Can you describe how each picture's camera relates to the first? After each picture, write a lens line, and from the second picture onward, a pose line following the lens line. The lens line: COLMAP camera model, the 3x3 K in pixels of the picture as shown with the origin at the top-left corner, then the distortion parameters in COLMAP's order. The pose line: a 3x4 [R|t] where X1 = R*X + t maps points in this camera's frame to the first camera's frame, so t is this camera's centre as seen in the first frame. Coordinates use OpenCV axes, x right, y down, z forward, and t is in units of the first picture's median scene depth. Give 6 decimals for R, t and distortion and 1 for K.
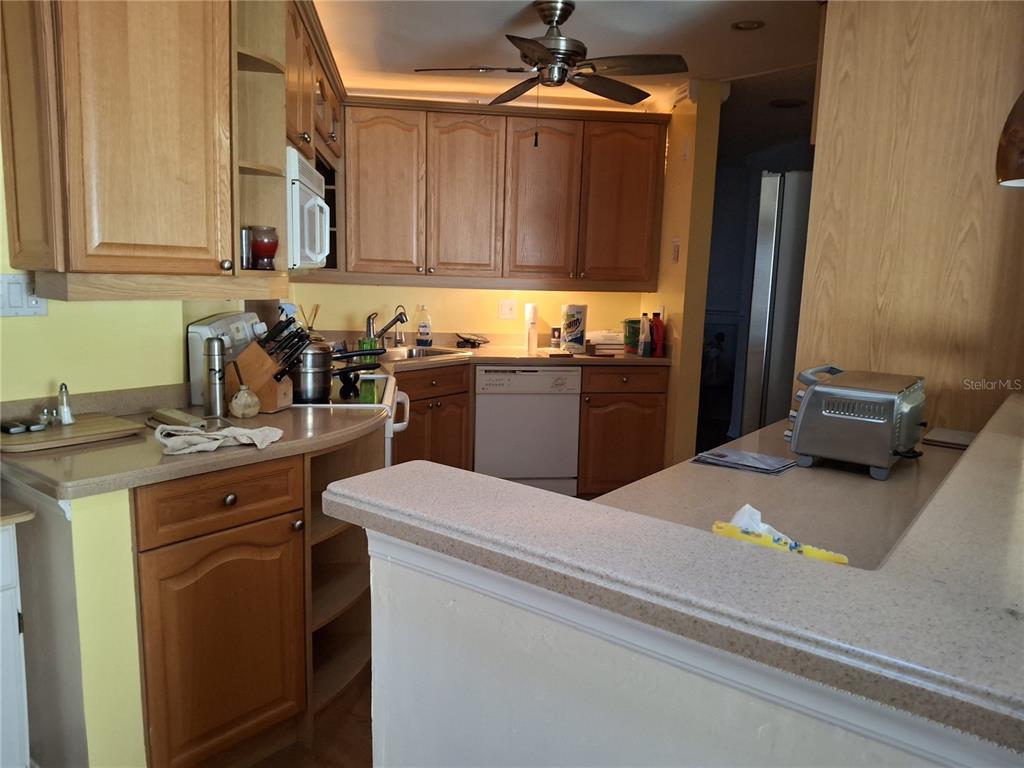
lens RADIAL K [[736.7, 0, 512.0], [0, 736.7, 384.0], [0, 0, 1]] dist [-0.000044, -0.021514]
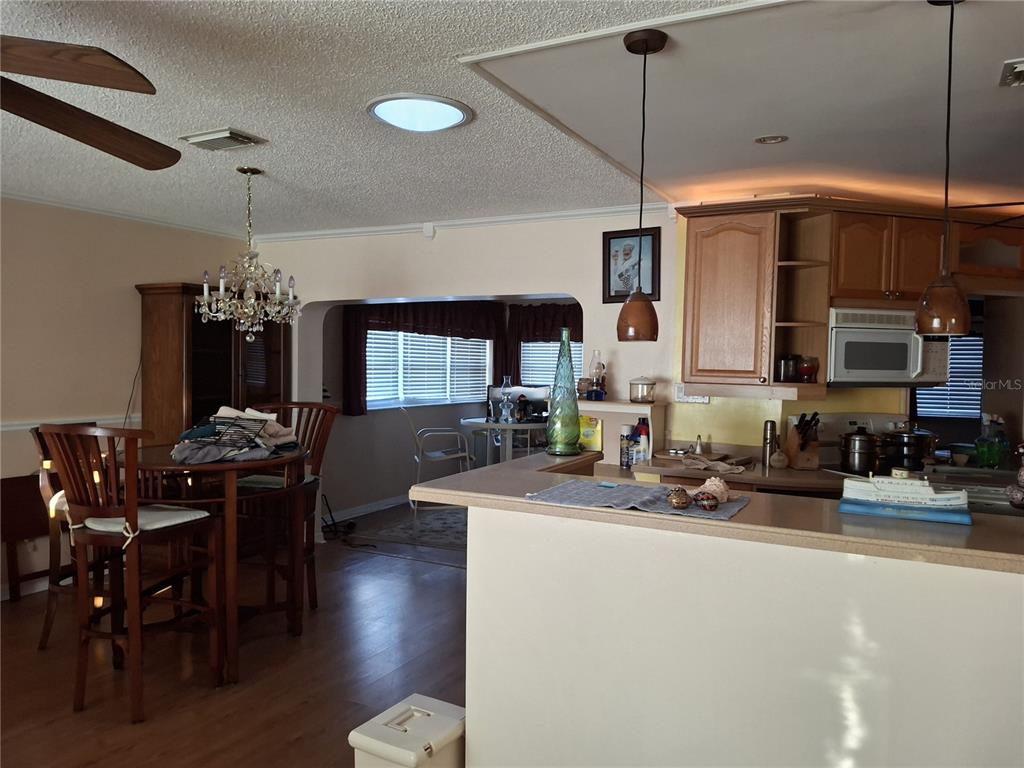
lens RADIAL K [[732.3, 0, 509.5], [0, 732.3, 391.3], [0, 0, 1]] dist [0.042824, -0.126737]
pose [[0.158198, 0.011631, -0.987339, 0.980779], [-0.155605, 0.987730, -0.013297, -0.008205], [0.975069, 0.155739, 0.158066, 0.073908]]
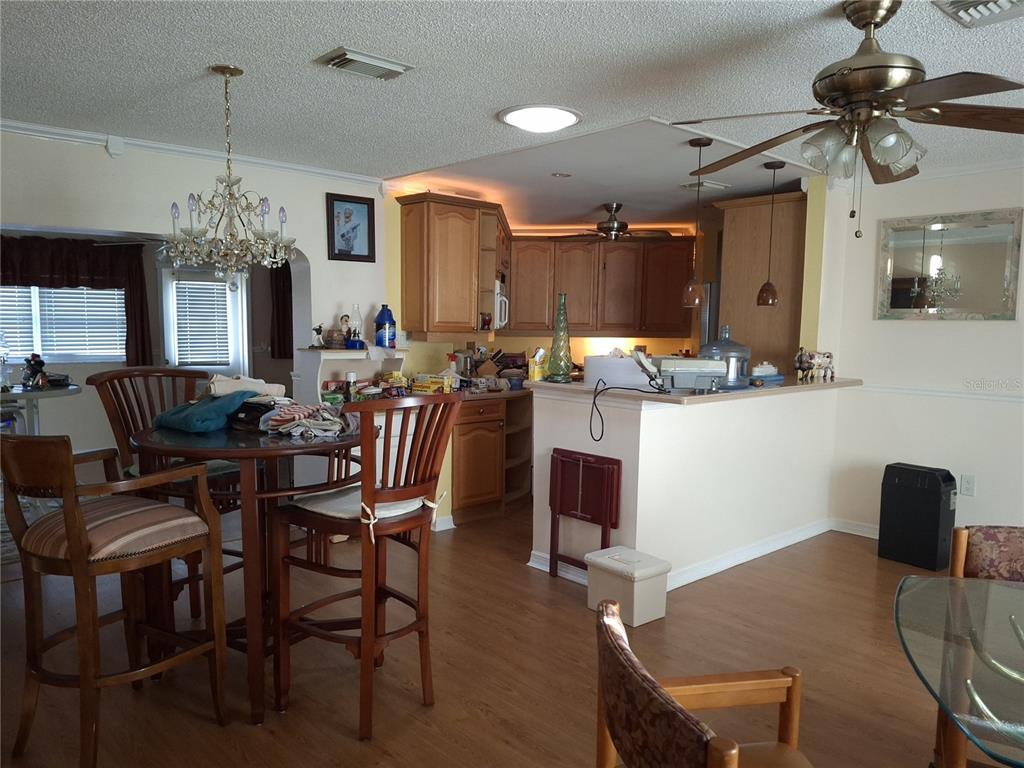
lens RADIAL K [[732.3, 0, 509.5], [0, 732.3, 391.3], [0, 0, 1]] dist [0.042824, -0.126737]
pose [[0.982632, 0.002097, -0.185551, 0.161338], [-0.013205, 0.998191, -0.058652, 0.158755], [0.185092, 0.060084, 0.980883, -1.127752]]
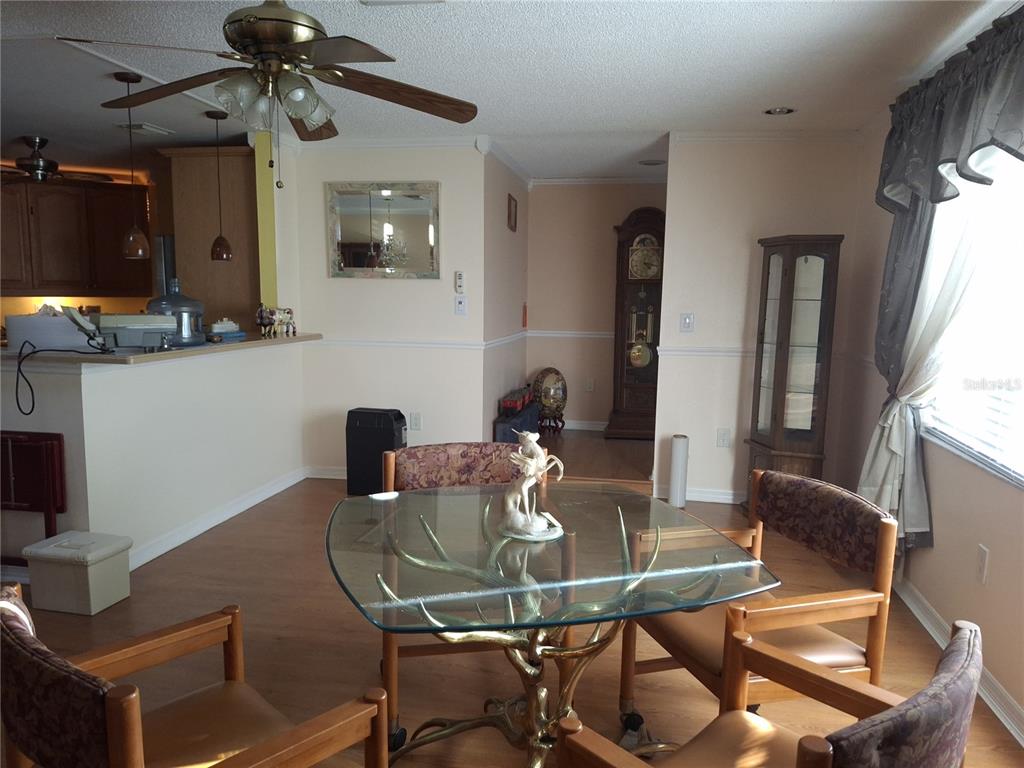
lens RADIAL K [[736.7, 0, 512.0], [0, 736.7, 384.0], [0, 0, 1]] dist [-0.000044, -0.021514]
pose [[0.880050, -0.072223, 0.469356, 0.201347], [0.079240, 0.996844, 0.004815, 0.175597], [-0.468223, 0.032954, 0.882996, -1.136808]]
